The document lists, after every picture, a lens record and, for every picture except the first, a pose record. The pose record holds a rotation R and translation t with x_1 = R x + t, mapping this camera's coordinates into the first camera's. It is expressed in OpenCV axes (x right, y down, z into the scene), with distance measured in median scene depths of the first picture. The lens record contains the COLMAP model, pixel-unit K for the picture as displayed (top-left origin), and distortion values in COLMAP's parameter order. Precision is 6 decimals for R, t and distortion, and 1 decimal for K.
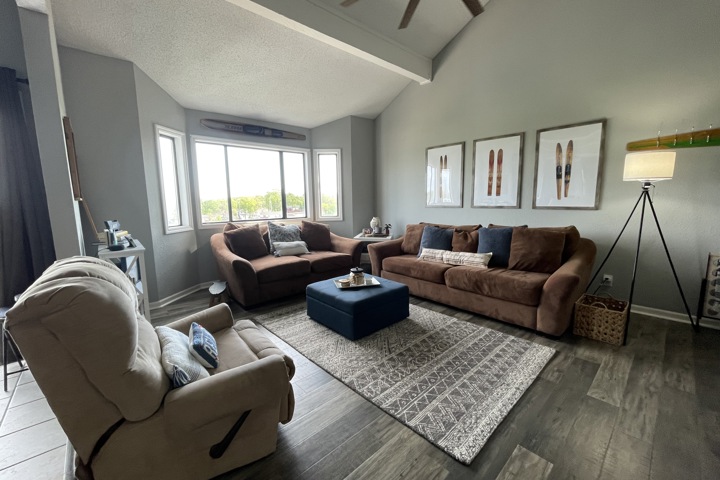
lens RADIAL K [[291.2, 0, 354.4], [0, 291.2, 240.6], [0, 0, 1]] dist [0.004776, 0.000119]
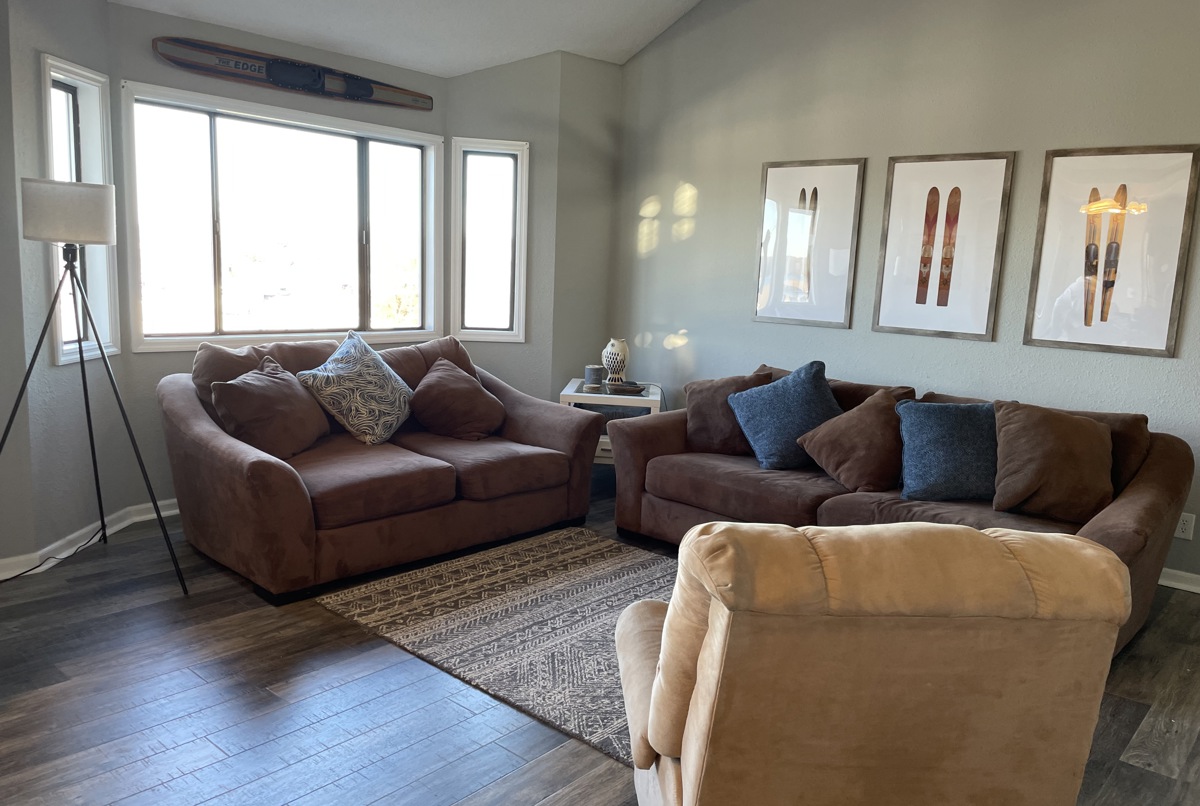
lens RADIAL K [[908.6, 0, 601.3], [0, 908.6, 405.9], [0, 0, 1]] dist [0.090839, -0.003927]
pose [[0.991432, 0.040729, 0.124113, -0.116980], [-0.043193, 0.998918, 0.017228, -0.018678], [-0.123277, -0.022441, 0.992119, -0.189290]]
